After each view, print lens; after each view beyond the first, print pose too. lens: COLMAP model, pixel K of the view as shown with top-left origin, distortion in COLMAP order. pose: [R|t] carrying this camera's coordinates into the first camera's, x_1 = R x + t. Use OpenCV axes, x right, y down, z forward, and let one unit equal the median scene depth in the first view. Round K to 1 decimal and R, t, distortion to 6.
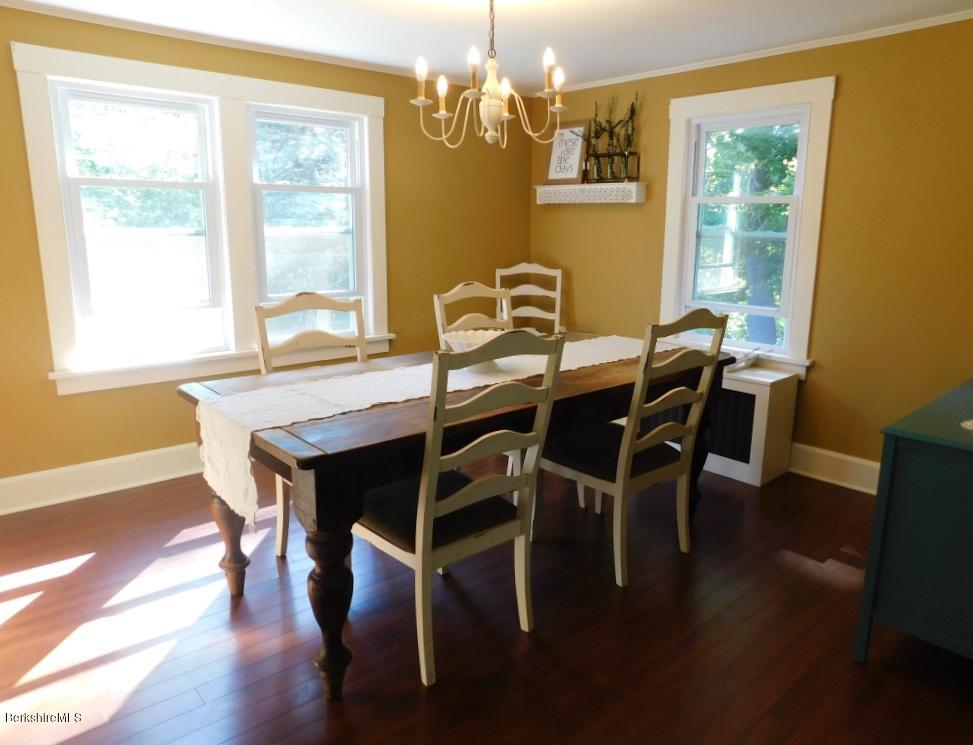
lens RADIAL K [[706.6, 0, 486.5], [0, 706.6, 372.5], [0, 0, 1]] dist [-0.069680, -0.000196]
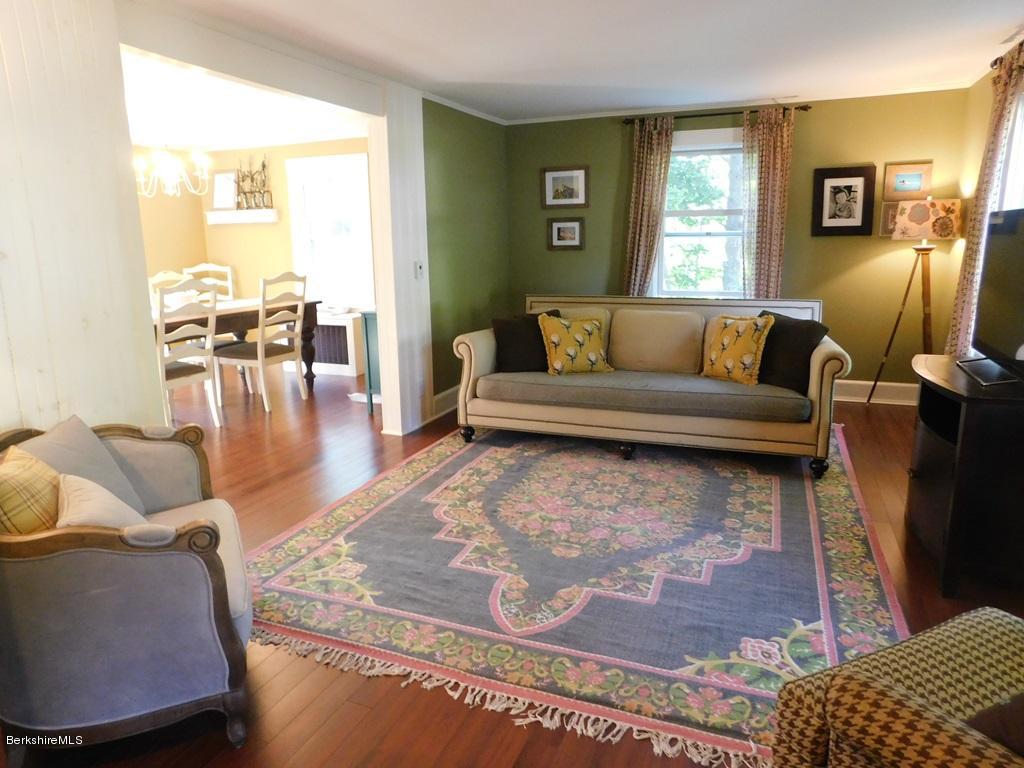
lens RADIAL K [[669.7, 0, 512.0], [0, 669.7, 384.0], [0, 0, 1]] dist [-0.074461, 0.052572]
pose [[0.890584, -0.115568, 0.439891, -0.008763], [0.114376, 0.993005, 0.029321, 0.145256], [-0.440202, 0.024201, 0.897573, -0.593592]]
